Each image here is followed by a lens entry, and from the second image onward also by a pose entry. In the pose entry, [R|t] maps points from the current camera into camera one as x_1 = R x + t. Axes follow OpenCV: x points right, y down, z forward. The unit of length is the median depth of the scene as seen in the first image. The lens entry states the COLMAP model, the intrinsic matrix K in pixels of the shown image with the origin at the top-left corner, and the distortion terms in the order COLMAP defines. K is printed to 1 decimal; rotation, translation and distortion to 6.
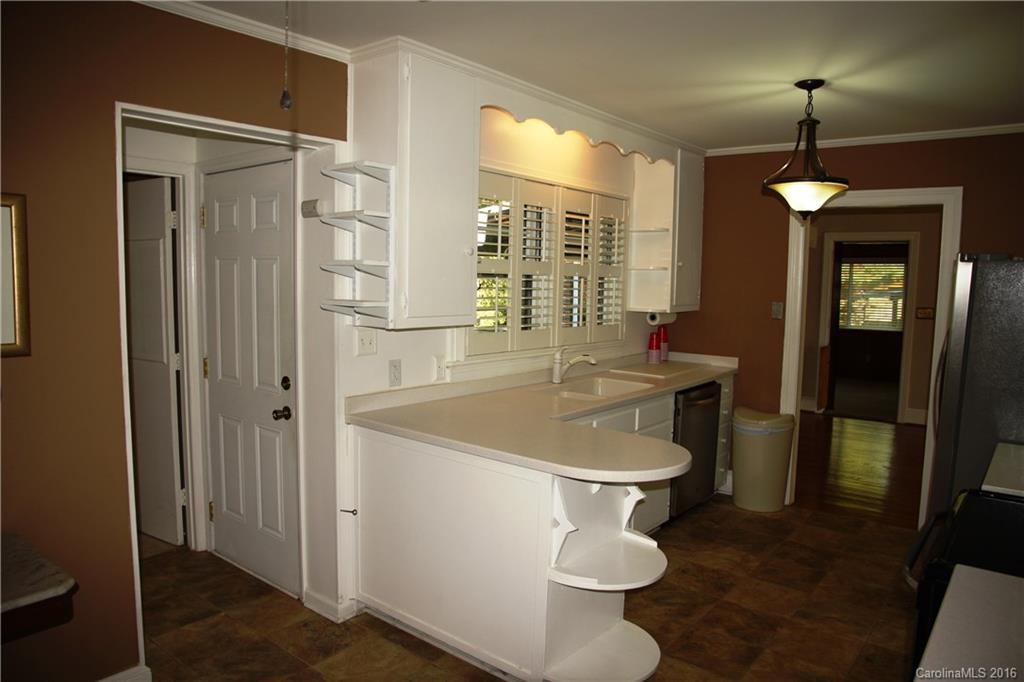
lens RADIAL K [[696.6, 0, 512.0], [0, 696.6, 341.0], [0, 0, 1]] dist [-0.125050, 0.094111]
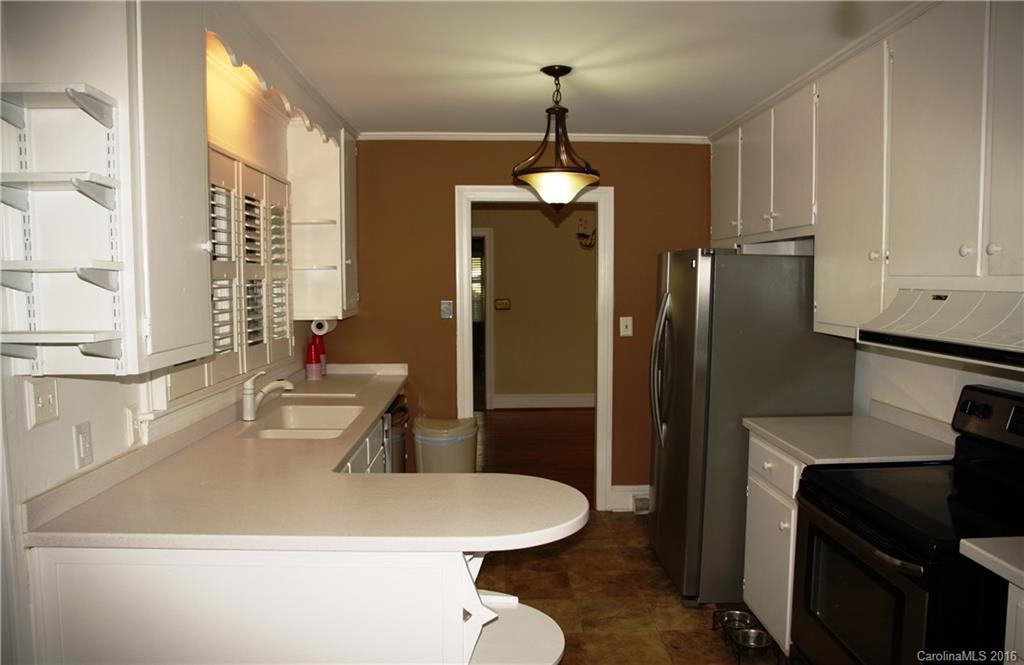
lens RADIAL K [[717.5, 0, 512.0], [0, 717.5, 332.5], [0, 0, 1]] dist [-0.091614, 0.000703]
pose [[0.758643, -0.070393, 0.647693, -0.212752], [0.078287, 0.996792, 0.016636, -0.025992], [-0.646786, 0.038085, 0.761720, 0.223260]]
